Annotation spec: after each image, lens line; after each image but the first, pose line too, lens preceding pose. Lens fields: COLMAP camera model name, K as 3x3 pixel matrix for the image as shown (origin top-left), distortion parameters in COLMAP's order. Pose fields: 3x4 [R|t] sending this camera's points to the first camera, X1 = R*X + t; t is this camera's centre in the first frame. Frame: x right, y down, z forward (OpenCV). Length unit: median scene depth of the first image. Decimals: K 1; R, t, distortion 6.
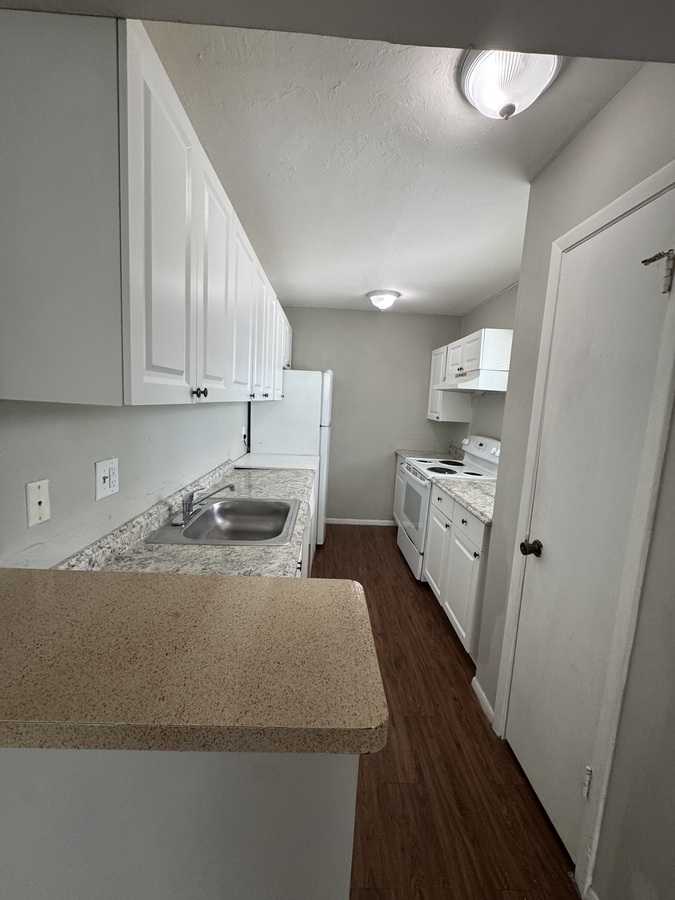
lens RADIAL K [[359.1, 0, 337.0], [0, 359.1, 448.1], [0, 0, 1]] dist [-0.003454, 0.000135]
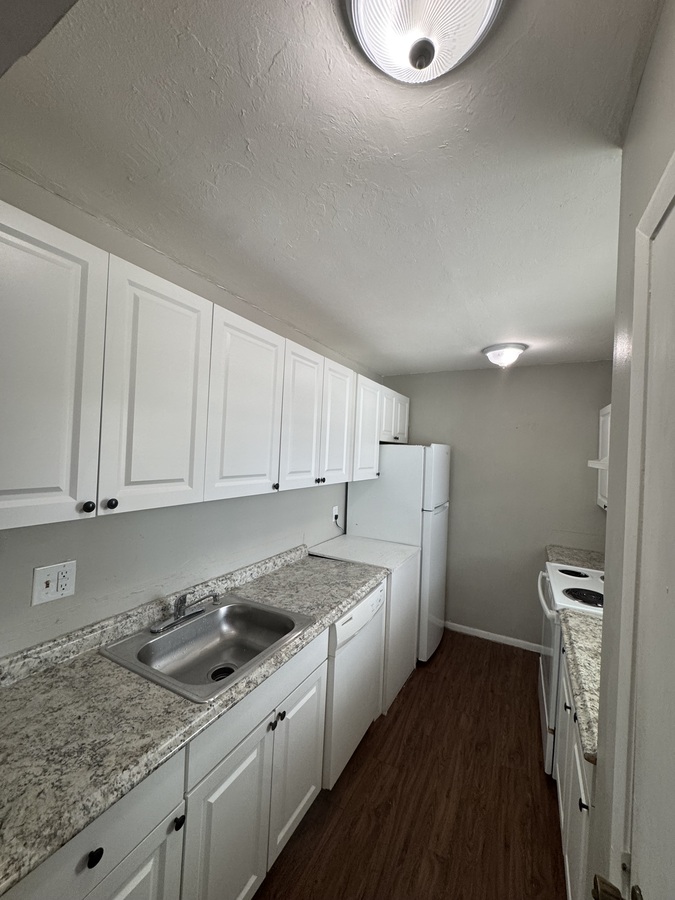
lens RADIAL K [[359.1, 0, 337.0], [0, 359.1, 448.1], [0, 0, 1]] dist [-0.003454, 0.000135]
pose [[0.866023, -0.016328, -0.499738, 0.243955], [-0.065320, 0.987207, -0.145452, -0.084545], [0.495720, 0.158608, 0.853877, 0.206755]]
